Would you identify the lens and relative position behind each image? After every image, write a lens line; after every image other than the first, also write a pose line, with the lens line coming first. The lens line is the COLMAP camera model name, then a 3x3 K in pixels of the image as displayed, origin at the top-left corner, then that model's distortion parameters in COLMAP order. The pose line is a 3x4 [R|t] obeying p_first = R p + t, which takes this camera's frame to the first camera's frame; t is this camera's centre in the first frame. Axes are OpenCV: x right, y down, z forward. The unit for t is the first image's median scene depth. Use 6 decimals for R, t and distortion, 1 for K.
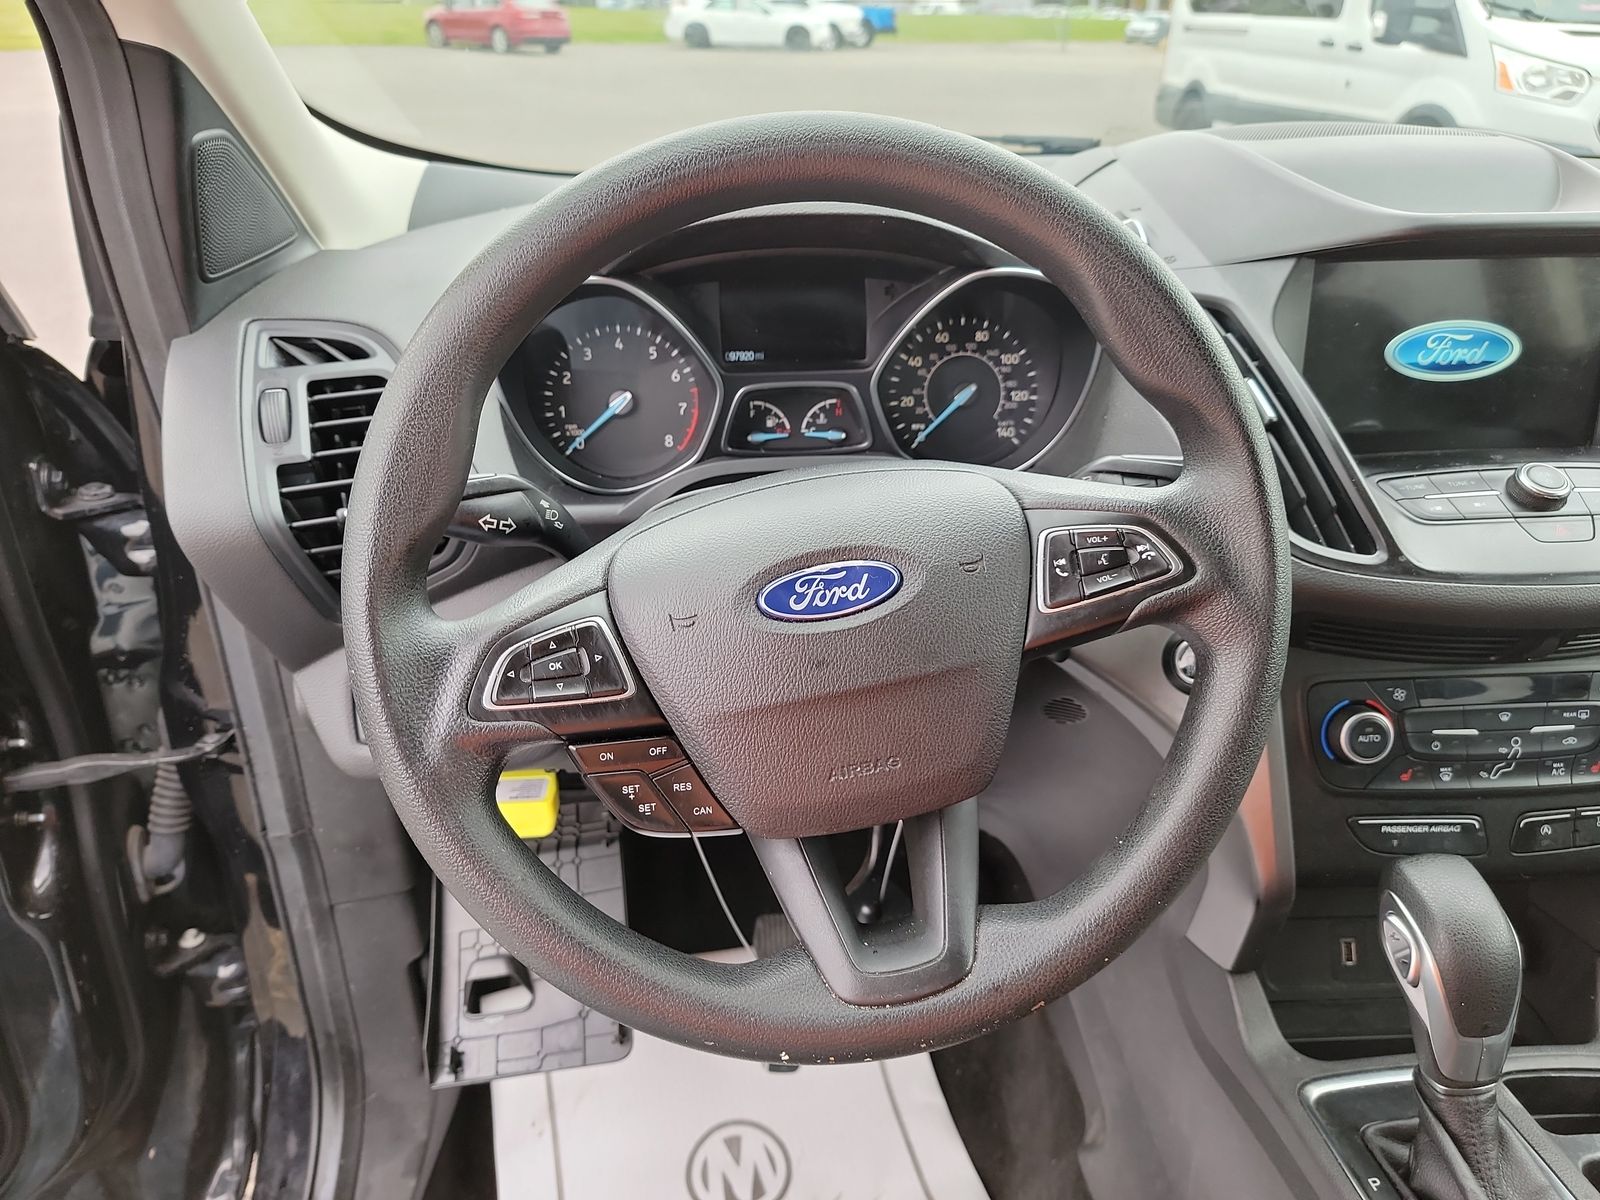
lens RADIAL K [[1084.3, 0, 800.0], [0, 1084.3, 600.0], [0, 0, 1]] dist [0.059878, -0.029212]
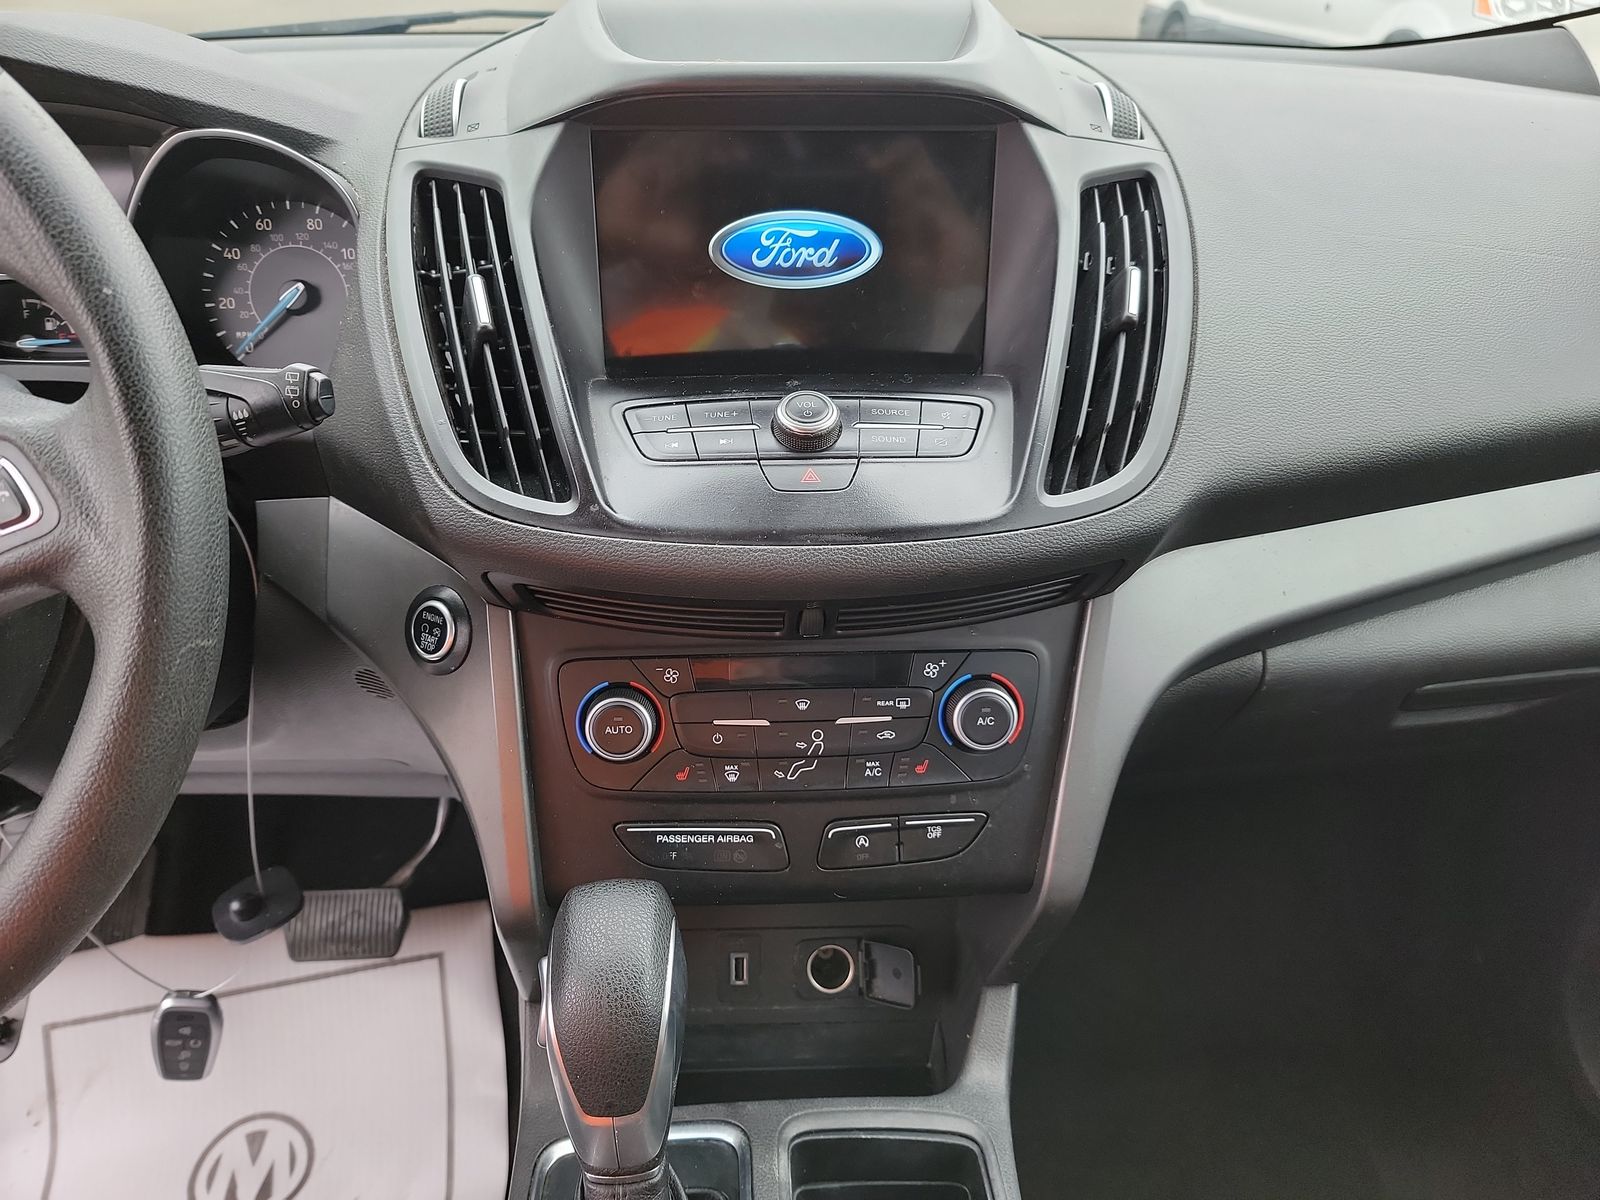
lens RADIAL K [[1087.4, 0, 741.6], [0, 1087.4, 585.7], [0, 0, 1]] dist [0.073918, -0.063724]
pose [[0.999582, 0.018497, -0.022205, 0.572846], [-0.017460, 0.998787, 0.046046, -0.017020], [0.023030, -0.045639, 0.998692, 0.189449]]
